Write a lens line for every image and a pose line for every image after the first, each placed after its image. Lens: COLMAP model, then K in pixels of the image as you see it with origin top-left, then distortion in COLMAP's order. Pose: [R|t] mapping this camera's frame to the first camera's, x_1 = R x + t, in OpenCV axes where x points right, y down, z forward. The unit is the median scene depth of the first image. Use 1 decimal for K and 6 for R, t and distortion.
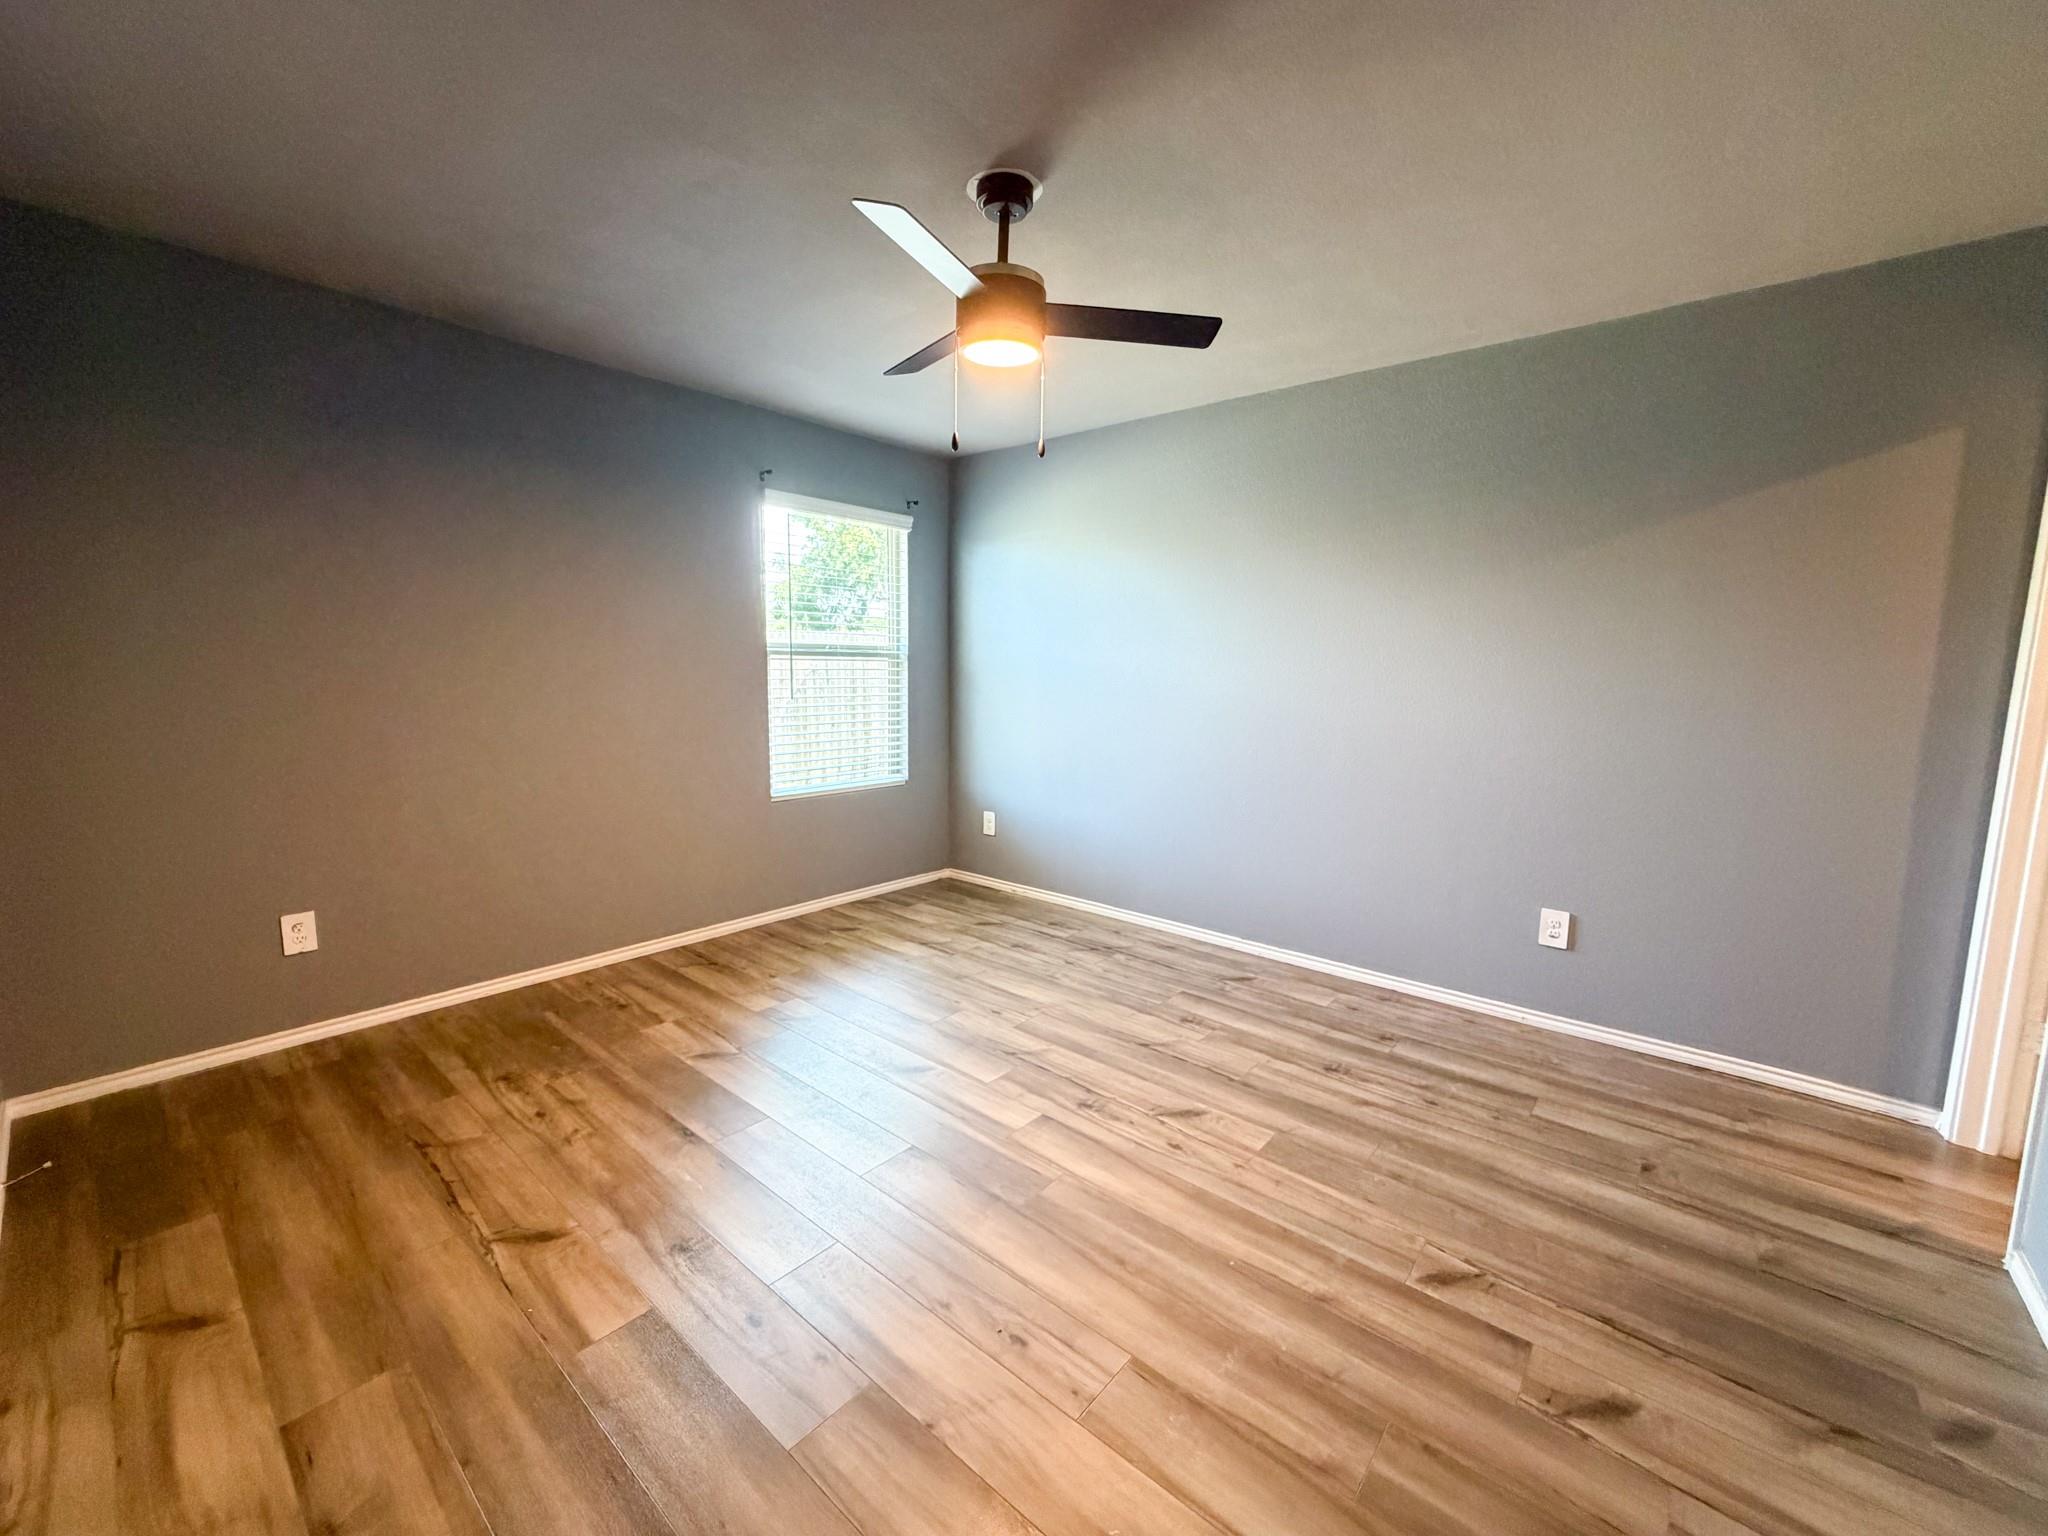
lens RADIAL K [[826.0, 0, 1015.7], [0, 826.0, 766.2], [0, 0, 1]] dist [-0.000279, 0.000260]
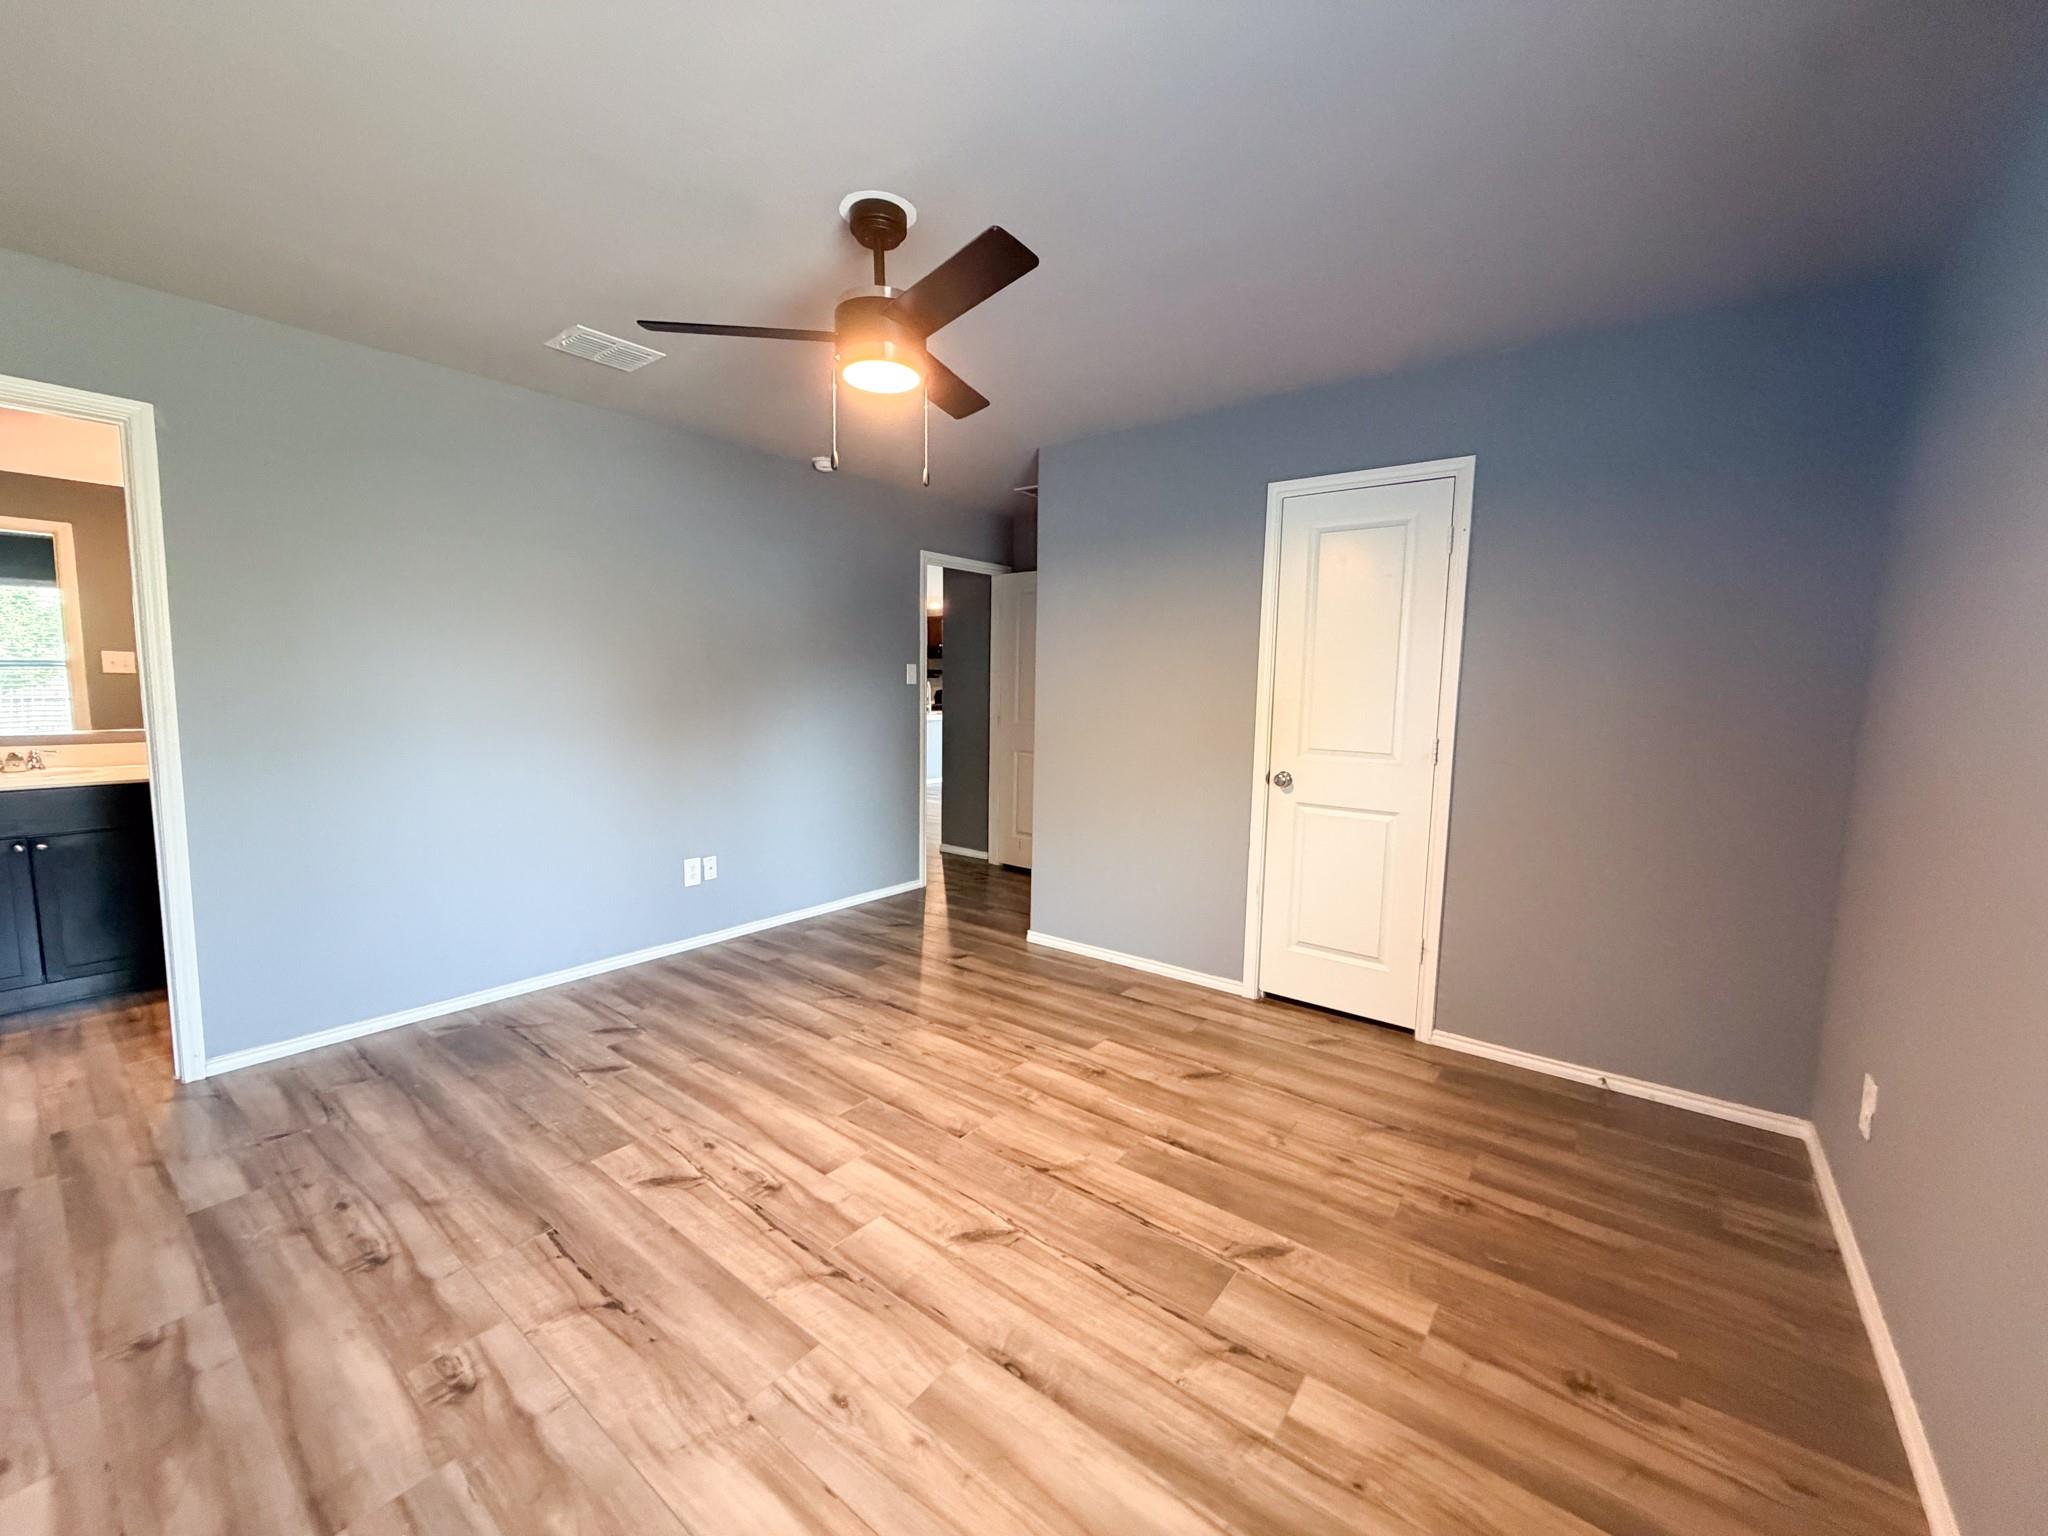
lens RADIAL K [[822.9, 0, 1017.0], [0, 822.9, 761.6], [0, 0, 1]] dist [0.000297, 0.000045]
pose [[-0.998523, -0.023565, -0.048951, -0.128067], [-0.033608, 0.975862, 0.215786, -0.243088], [0.042685, 0.217112, -0.975213, 1.860805]]
